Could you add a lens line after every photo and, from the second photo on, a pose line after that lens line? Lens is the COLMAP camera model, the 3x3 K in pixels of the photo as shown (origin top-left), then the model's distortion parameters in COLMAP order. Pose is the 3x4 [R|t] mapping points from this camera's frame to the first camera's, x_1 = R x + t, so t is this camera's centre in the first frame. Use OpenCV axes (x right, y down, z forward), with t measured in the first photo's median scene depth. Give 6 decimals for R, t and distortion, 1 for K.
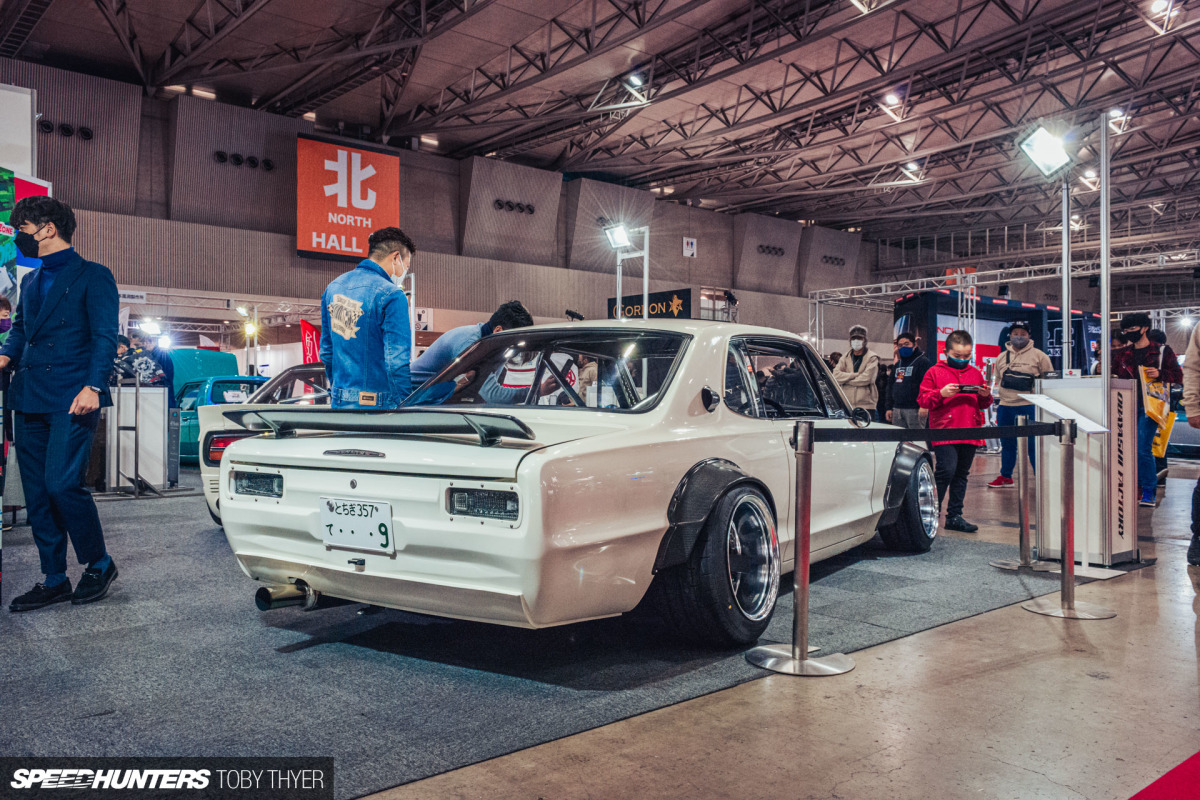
lens RADIAL K [[939.0, 0, 601.9], [0, 939.0, 420.3], [0, 0, 1]] dist [0.000130, -0.000367]
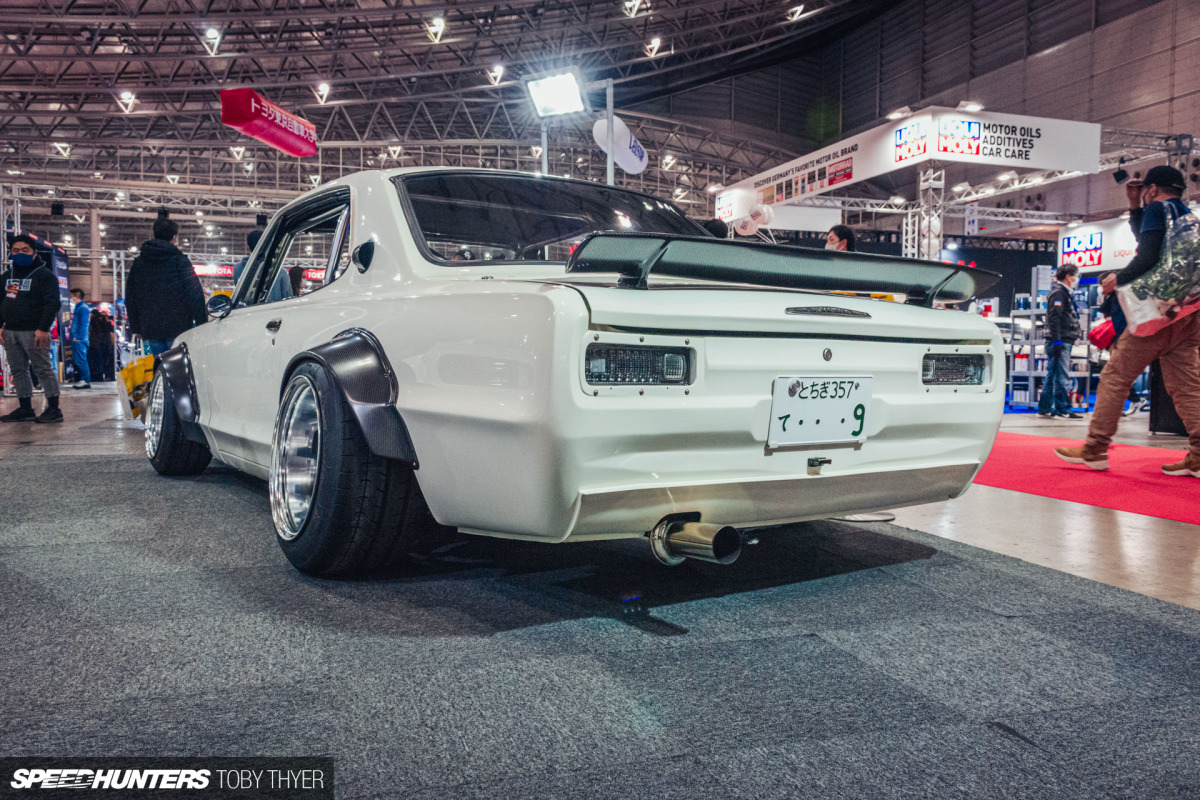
lens RADIAL K [[939.0, 0, 601.9], [0, 939.0, 420.3], [0, 0, 1]] dist [0.000130, -0.000367]
pose [[0.384766, -0.058928, 0.921131, -1.011659], [0.004460, 0.998067, 0.061986, 0.073214], [-0.923003, -0.019742, 0.384285, 0.886941]]
